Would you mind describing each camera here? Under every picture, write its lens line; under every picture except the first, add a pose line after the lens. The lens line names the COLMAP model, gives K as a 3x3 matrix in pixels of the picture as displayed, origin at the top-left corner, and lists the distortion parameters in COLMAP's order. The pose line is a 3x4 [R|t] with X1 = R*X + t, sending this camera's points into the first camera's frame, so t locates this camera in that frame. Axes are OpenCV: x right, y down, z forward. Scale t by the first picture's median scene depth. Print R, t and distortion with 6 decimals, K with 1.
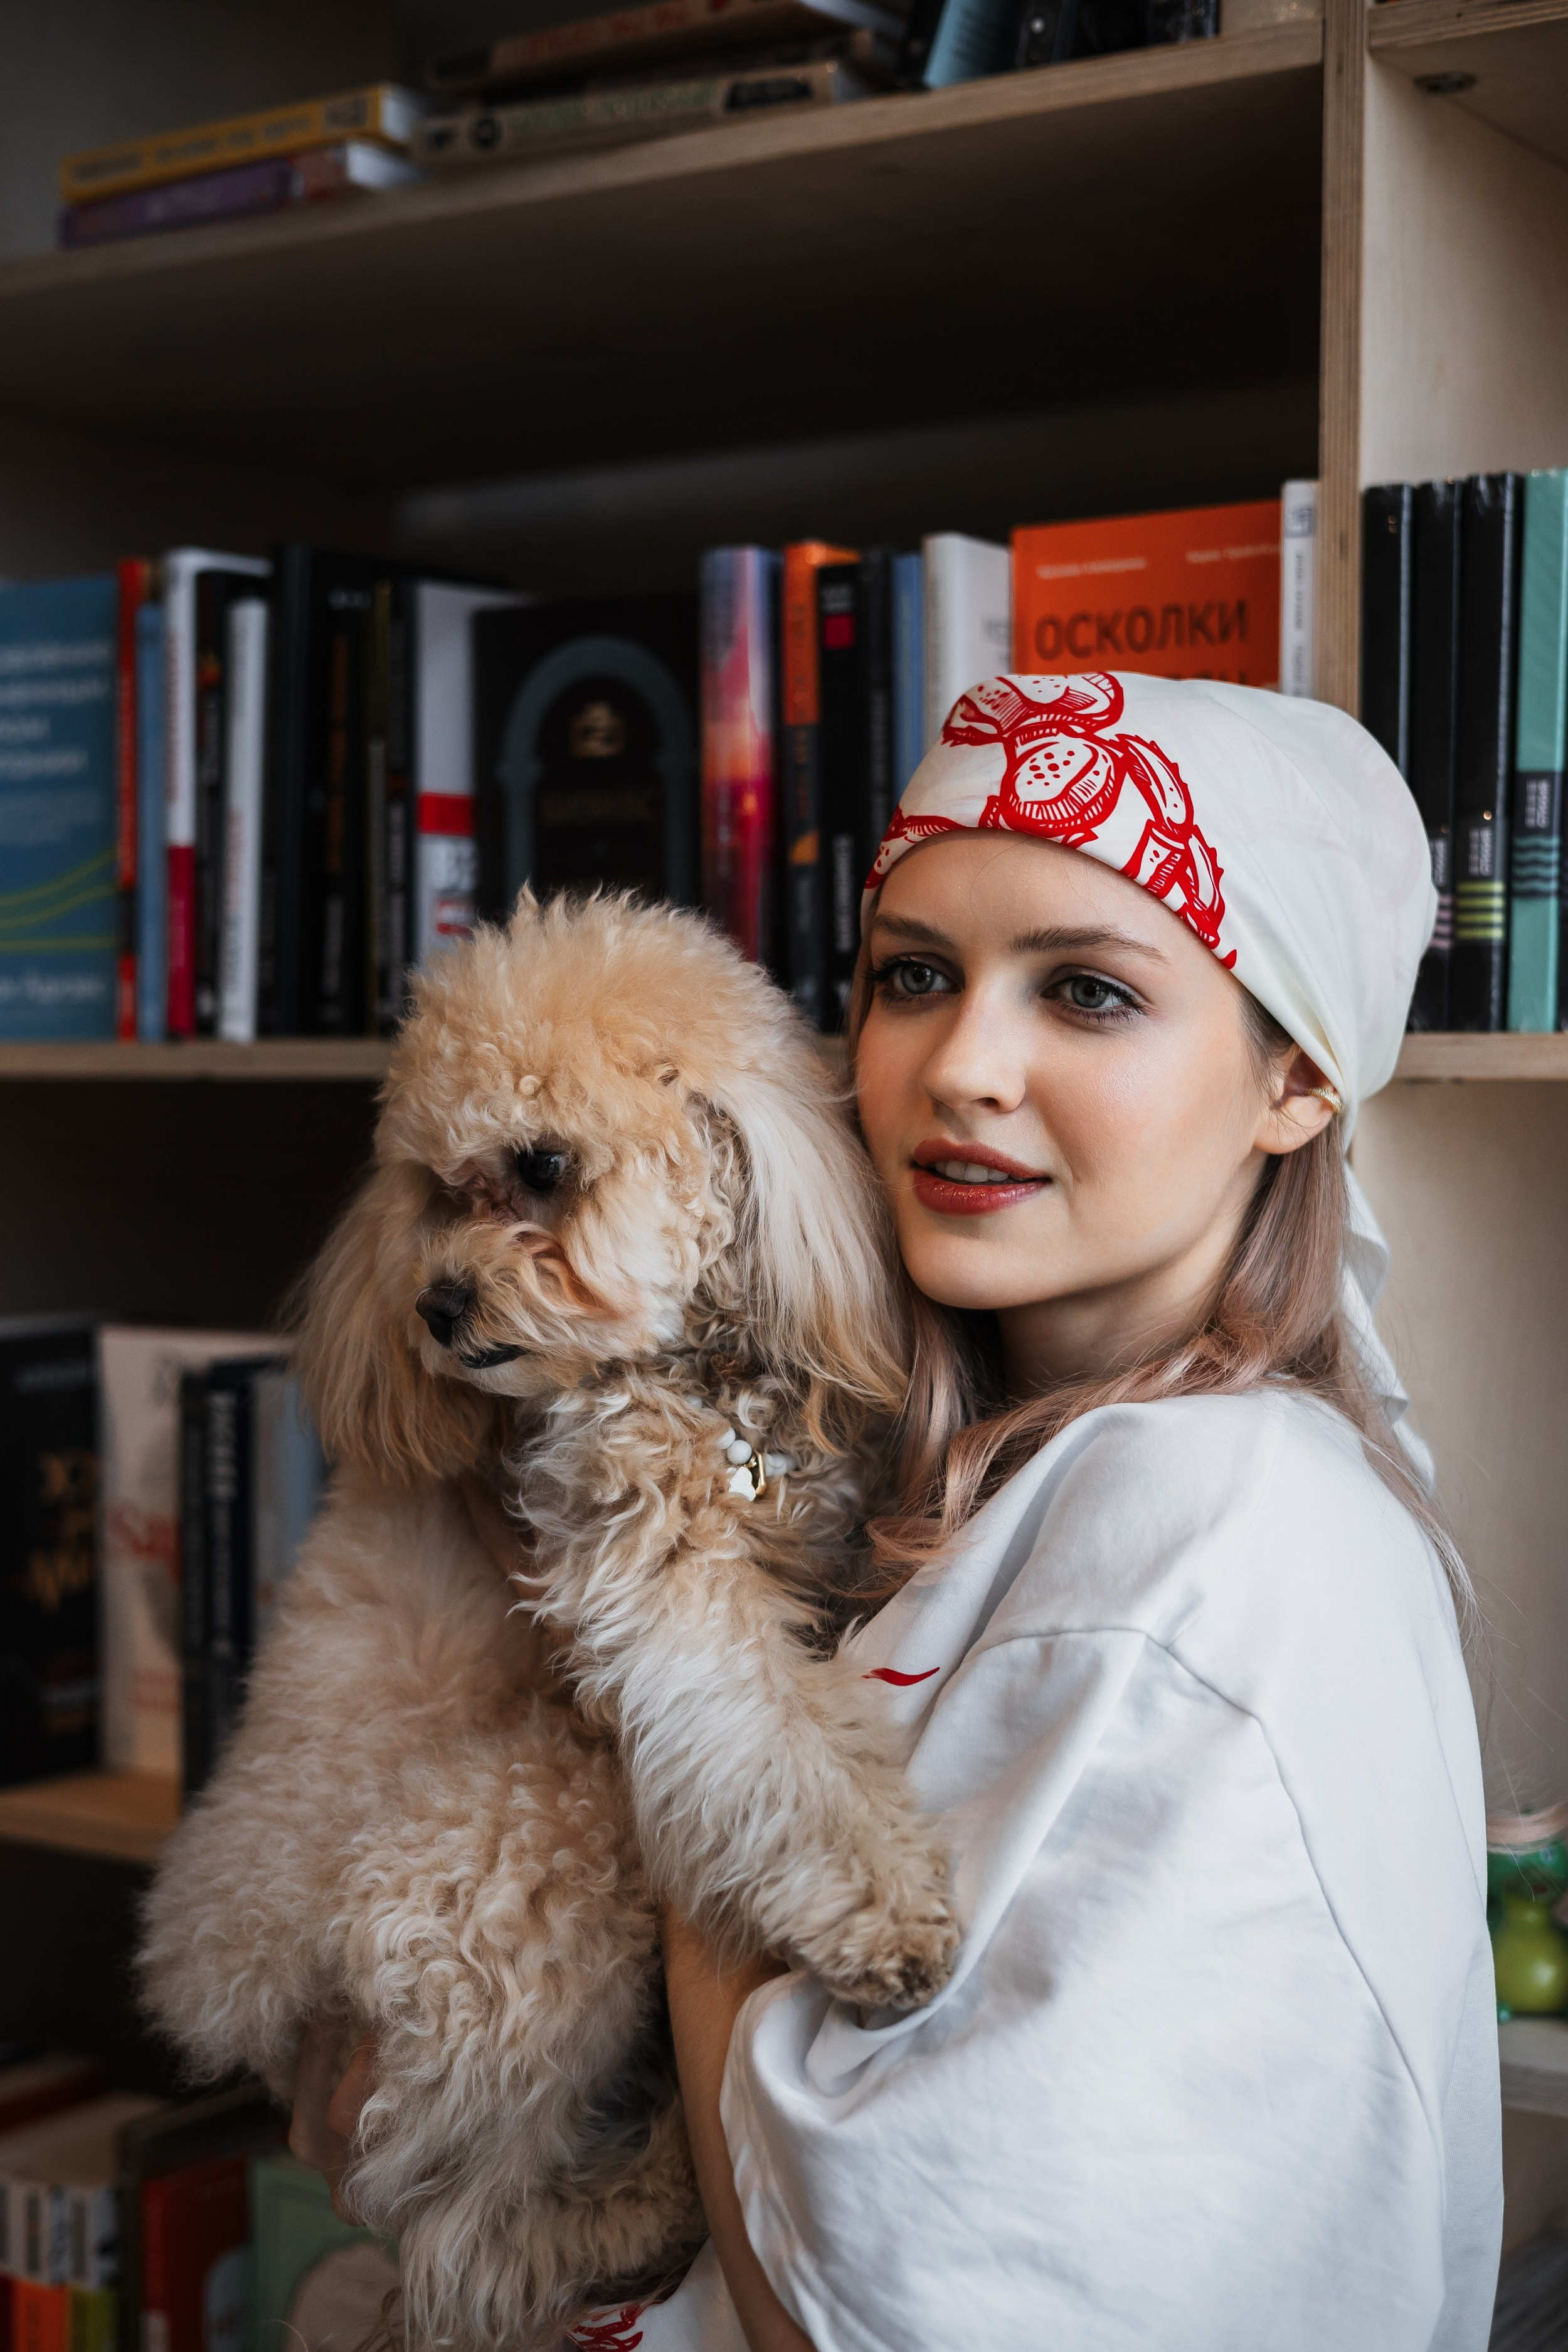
lens RADIAL K [[3464.7, 0, 770.6], [0, 3464.7, 1162.1], [0, 0, 1]] dist [-0.001528, 0.097342]
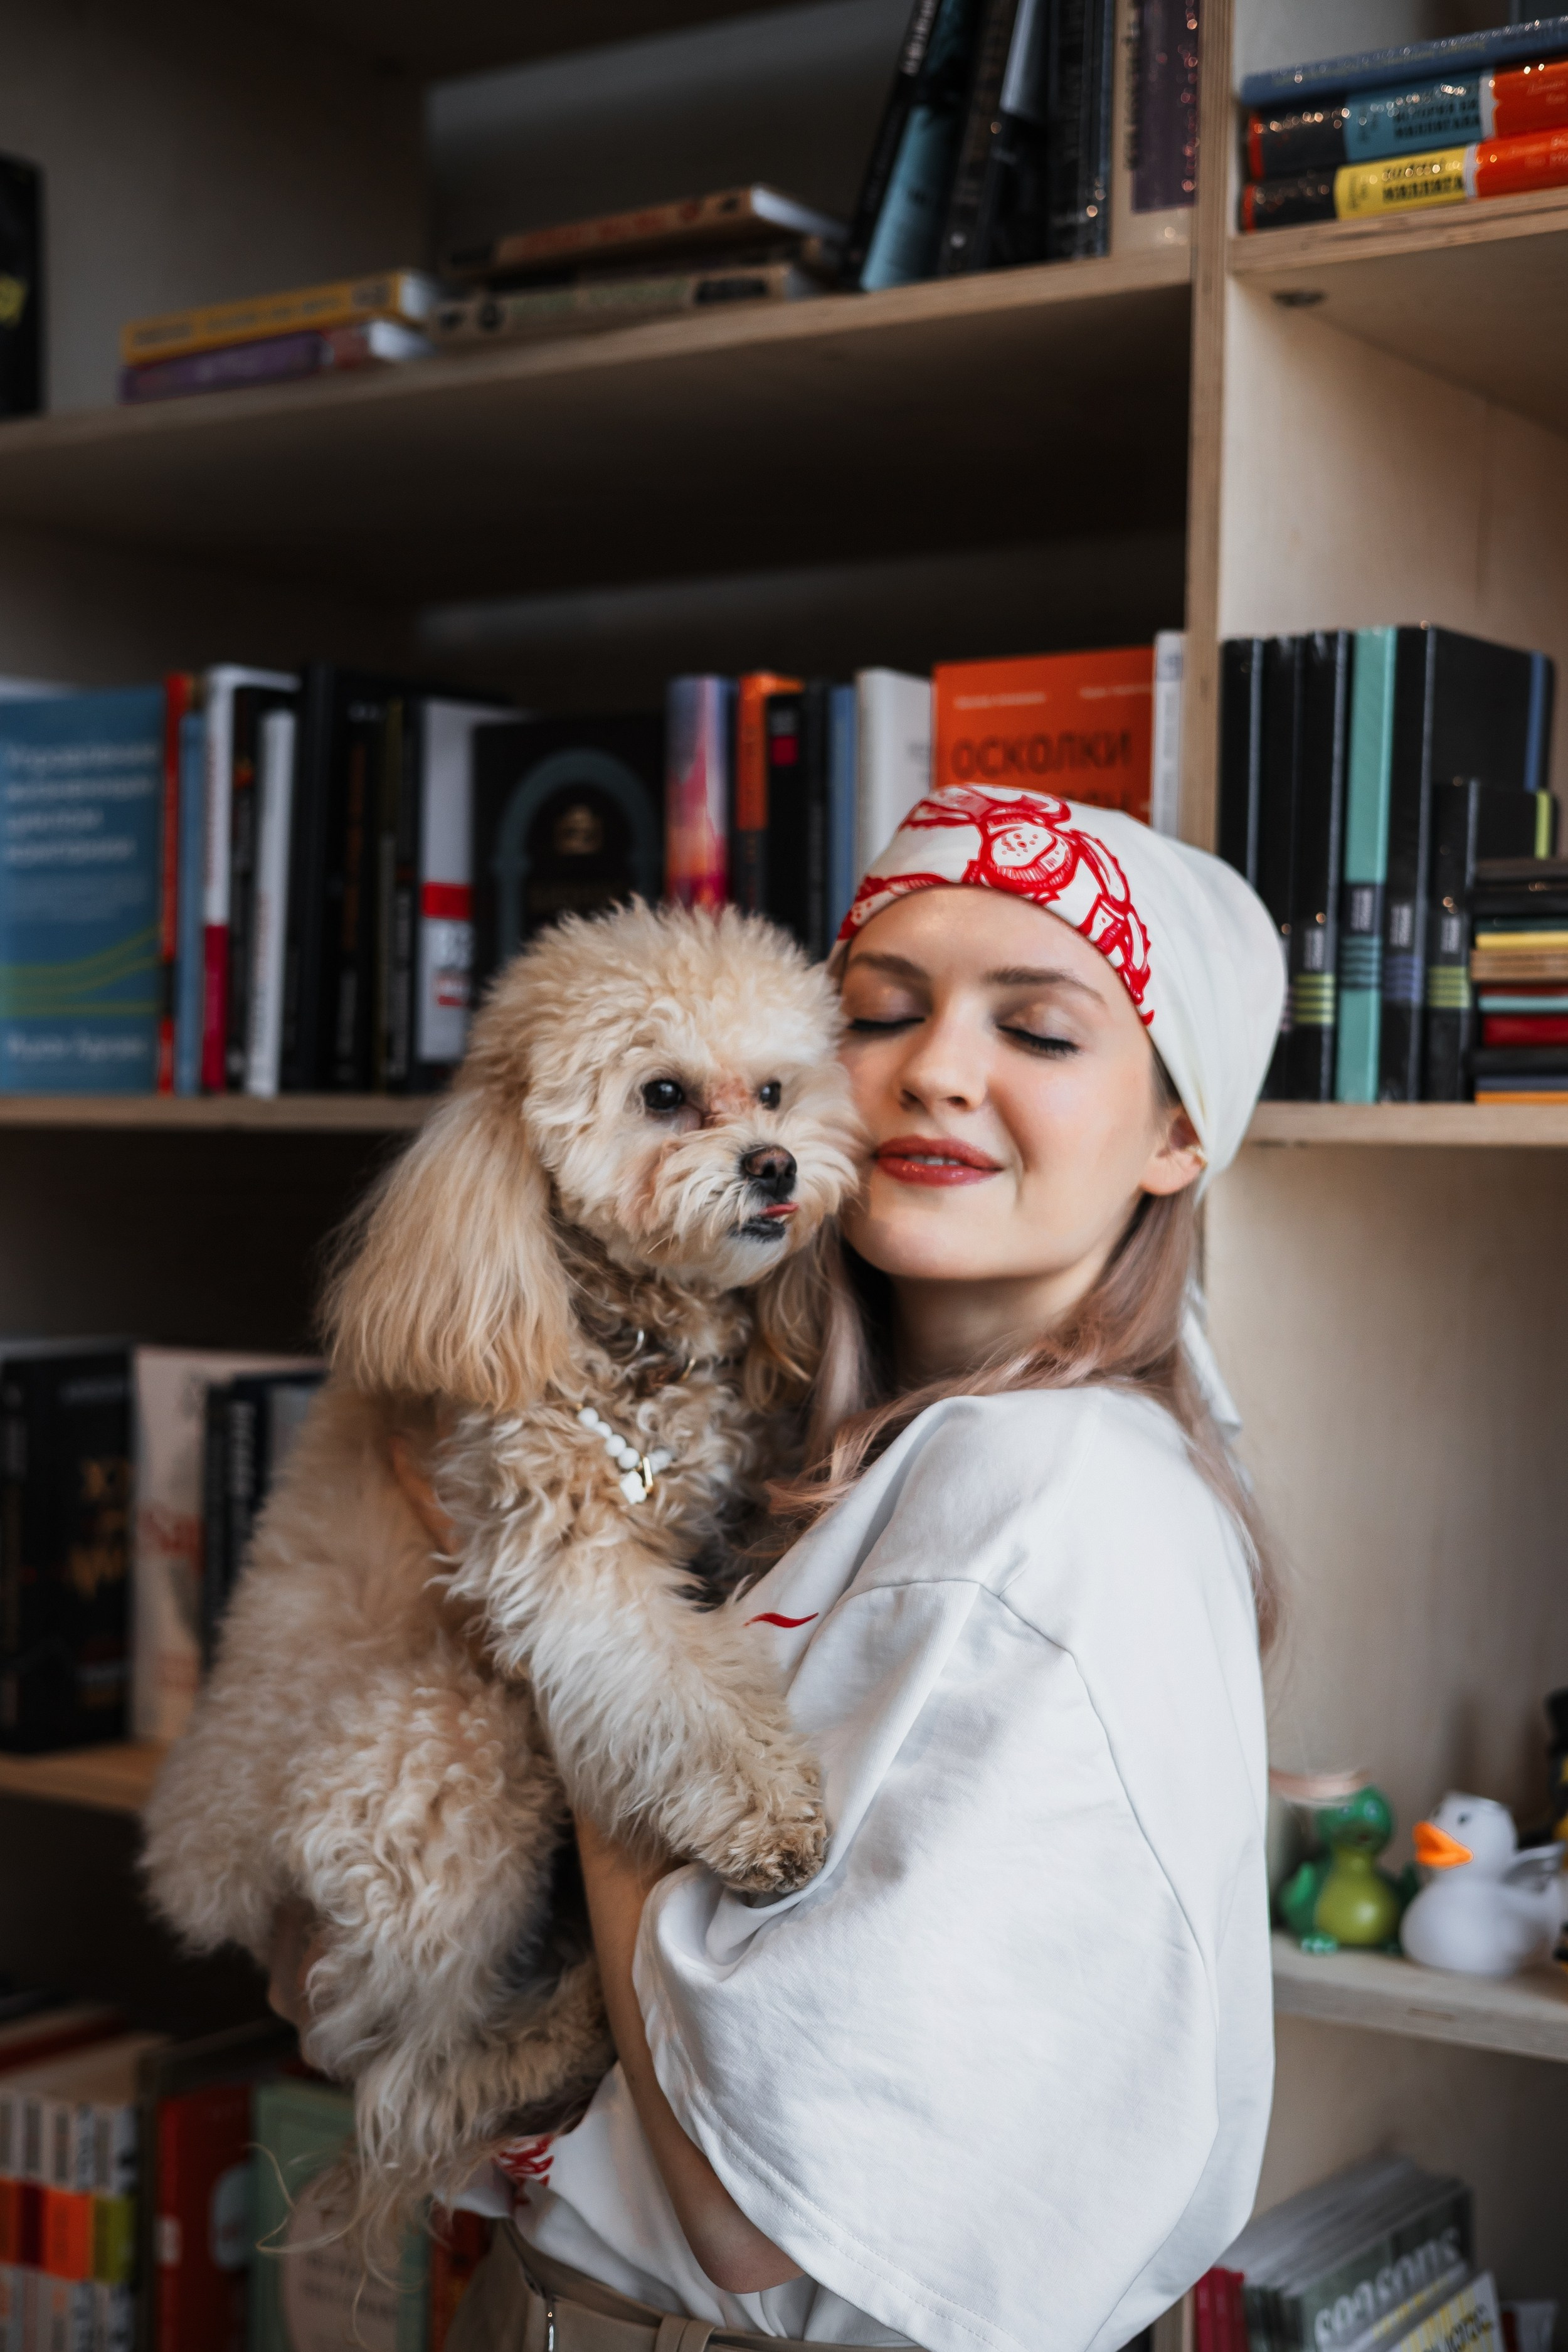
lens RADIAL K [[3401.6, 0, 783.4], [0, 3401.6, 1101.4], [0, 0, 1]] dist [0.004407, 0.031303]
pose [[0.999909, 0.013184, -0.002958, 0.024695], [-0.013281, 0.999277, -0.035625, 0.005189], [0.002486, 0.035661, 0.999361, -0.138989]]
